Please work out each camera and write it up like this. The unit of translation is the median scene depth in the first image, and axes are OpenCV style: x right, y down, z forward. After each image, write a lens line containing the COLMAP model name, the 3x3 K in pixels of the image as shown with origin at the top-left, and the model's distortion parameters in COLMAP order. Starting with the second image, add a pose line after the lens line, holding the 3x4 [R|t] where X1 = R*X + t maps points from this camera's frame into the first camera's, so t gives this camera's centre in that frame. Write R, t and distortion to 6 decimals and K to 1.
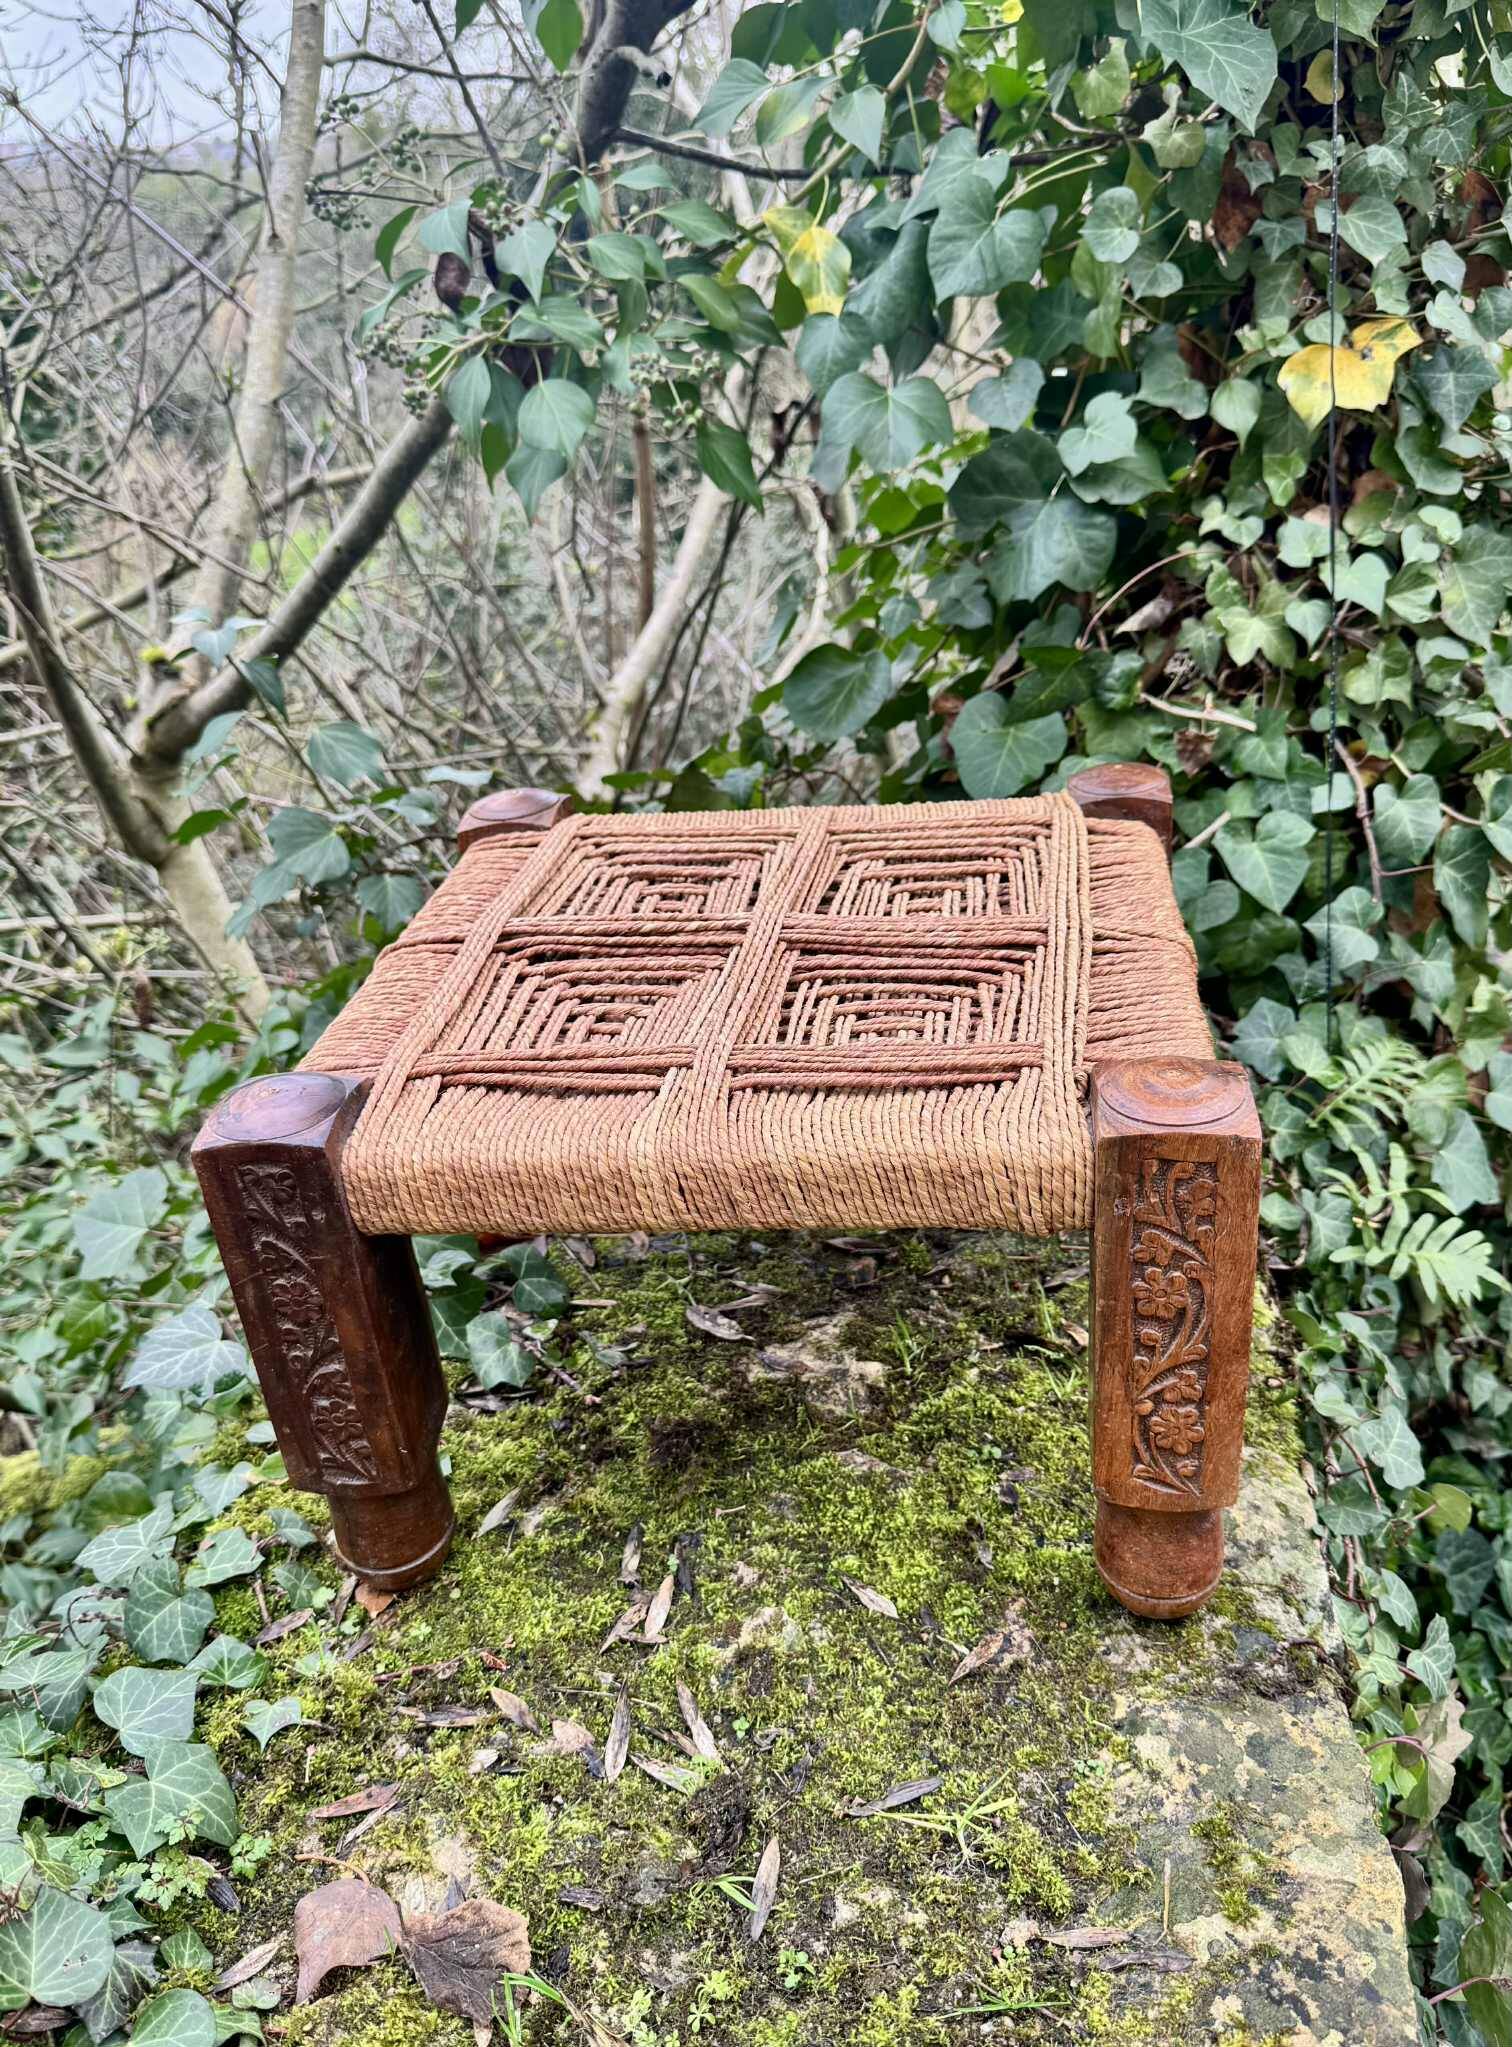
lens RADIAL K [[1634.5, 0, 790.5], [0, 1634.5, 1046.0], [0, 0, 1]] dist [0.006730, -0.032636]
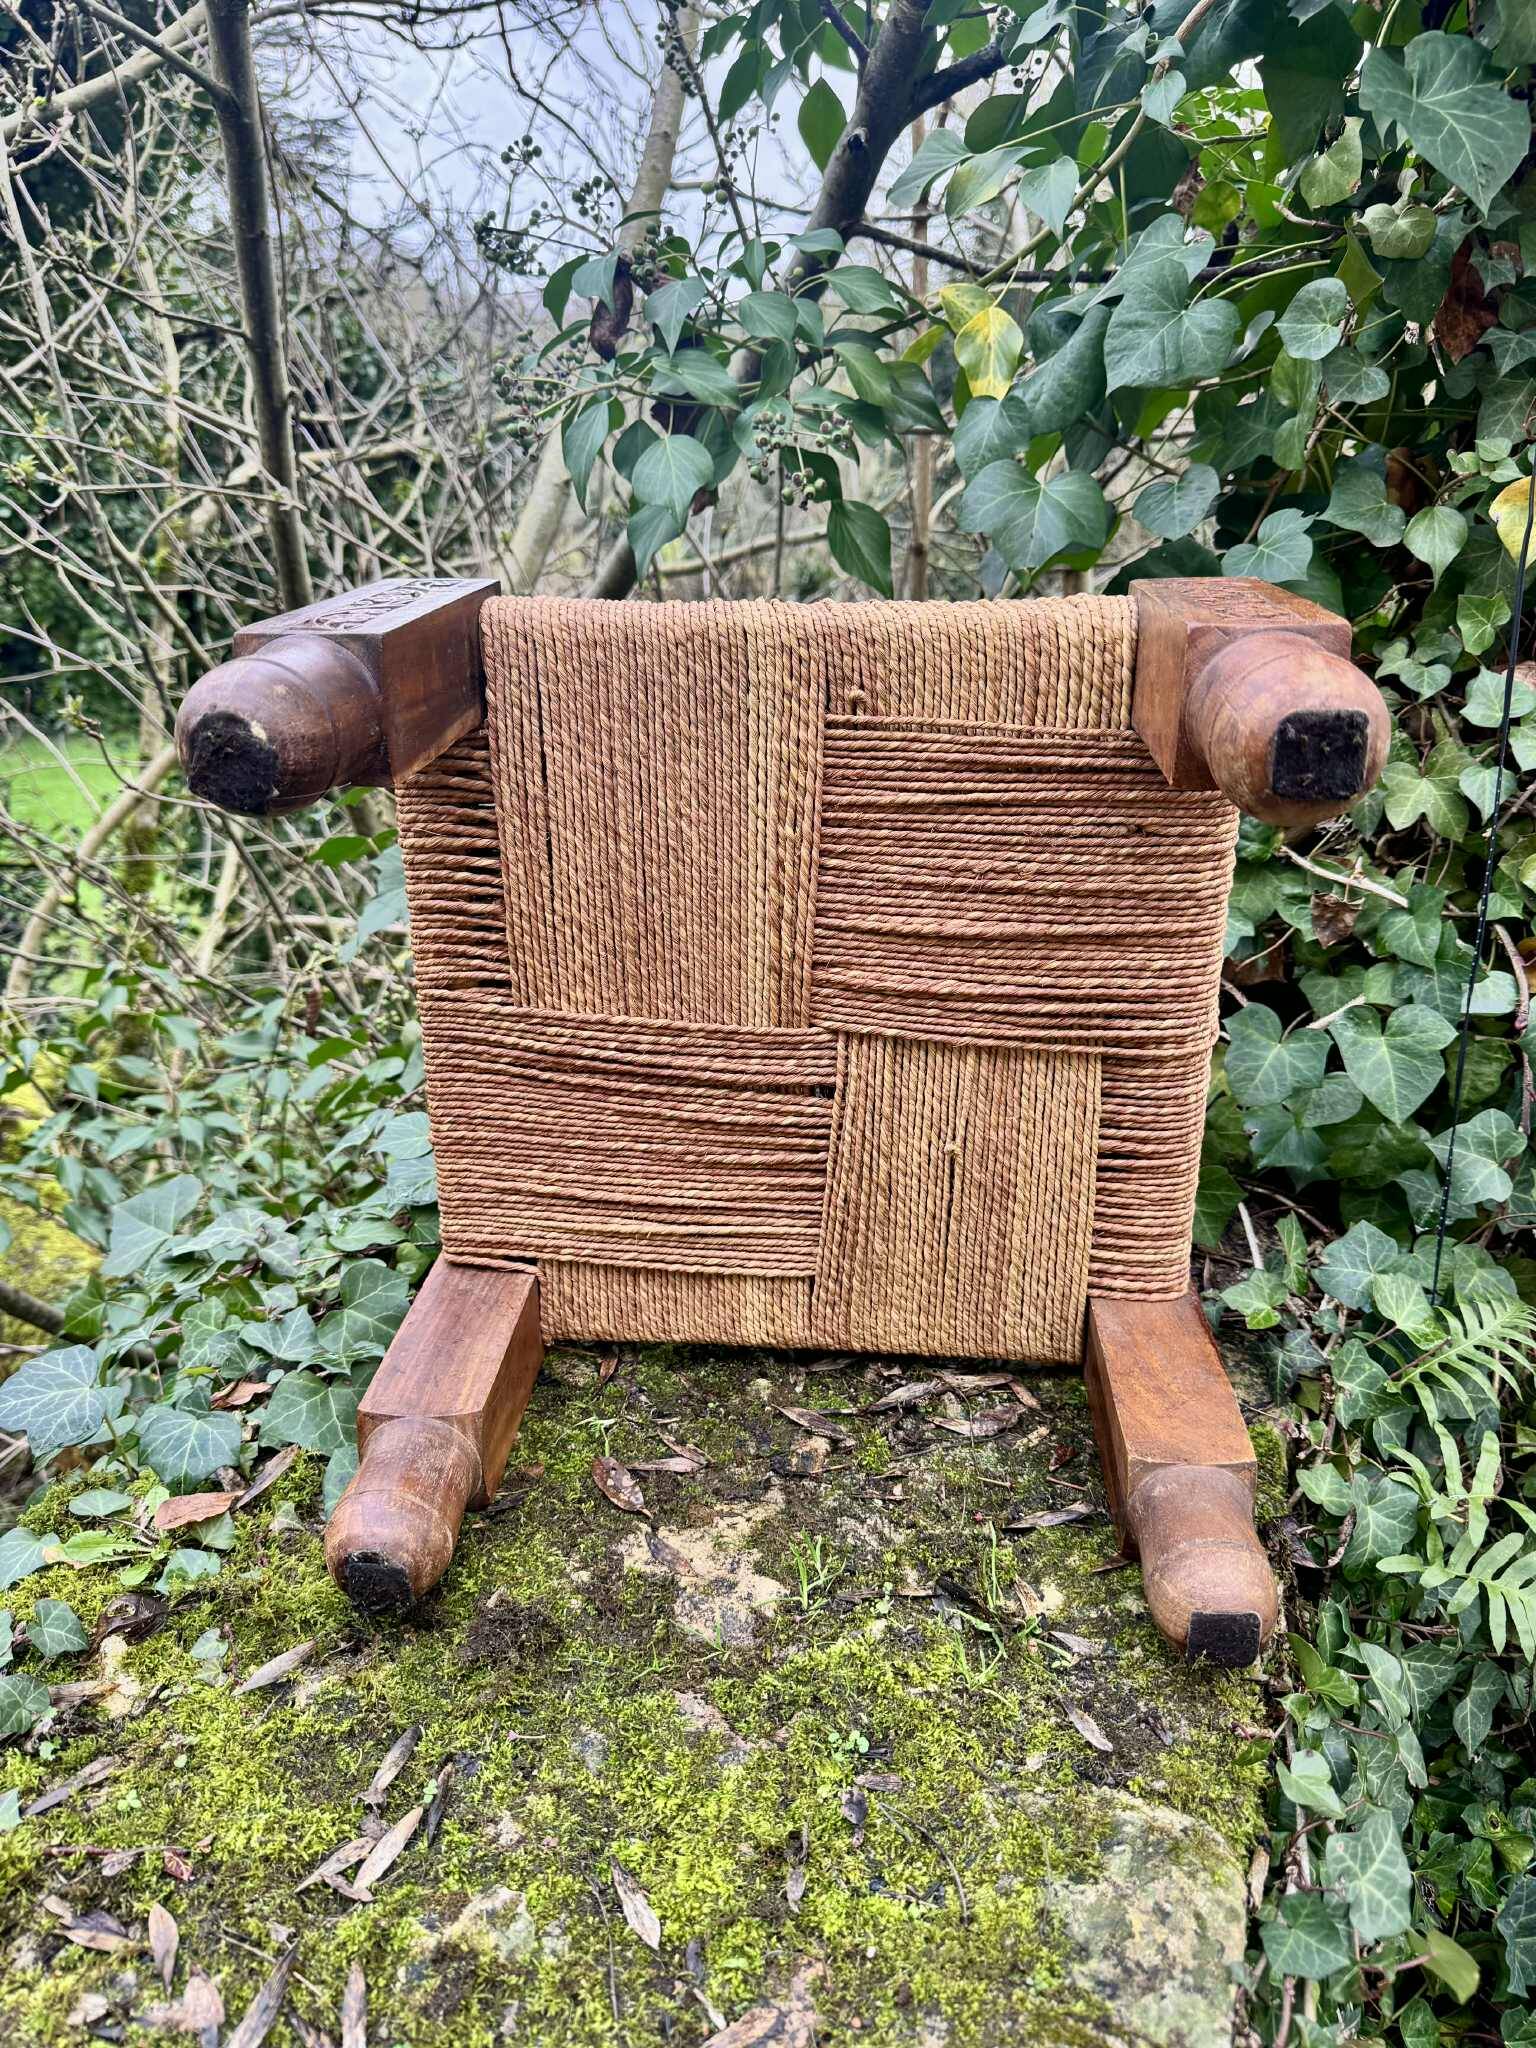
lens RADIAL K [[1469.3, 0, 774.6], [0, 1469.3, 1025.8], [0, 0, 1]] dist [-0.013552, -0.003112]
pose [[0.968530, 0.162048, -0.188919, 0.169876], [-0.173229, 0.983892, -0.044144, -0.058739], [0.178722, 0.075481, 0.981000, 0.276509]]
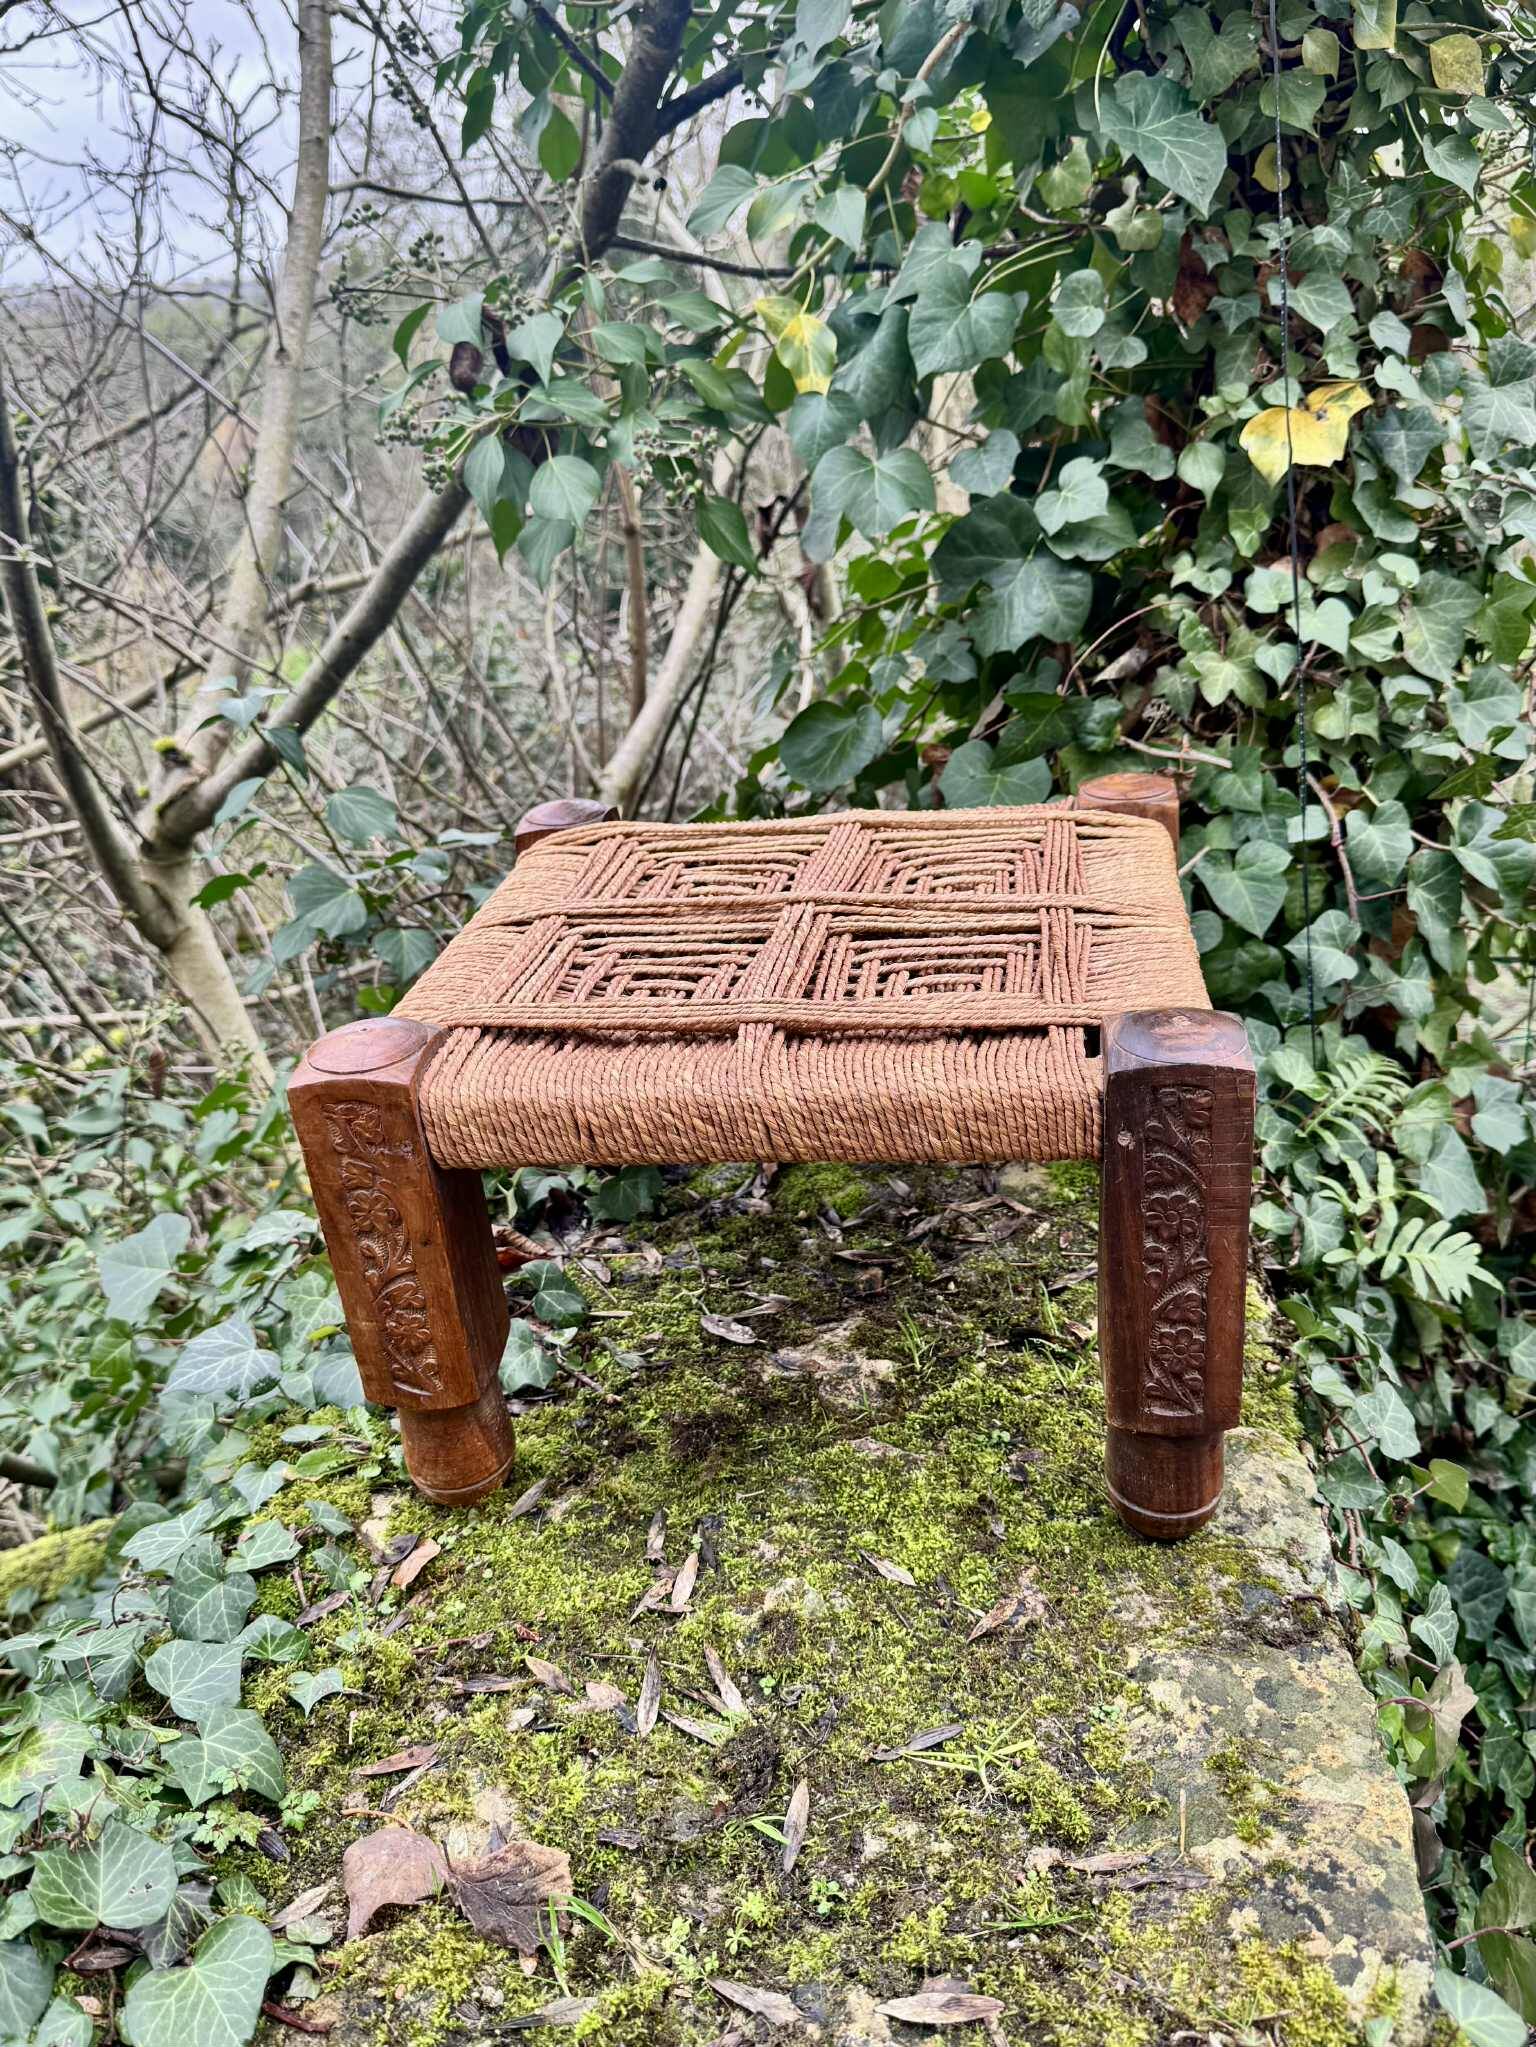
lens RADIAL K [[1651.7, 0, 768.0], [0, 1651.7, 1023.5], [0, 0, 1]] dist [0.042782, -0.098968]
pose [[0.999803, -0.018681, -0.006759, -0.013129], [0.018085, 0.996670, -0.079507, 0.071788], [0.008222, 0.079369, 0.996811, -0.073427]]
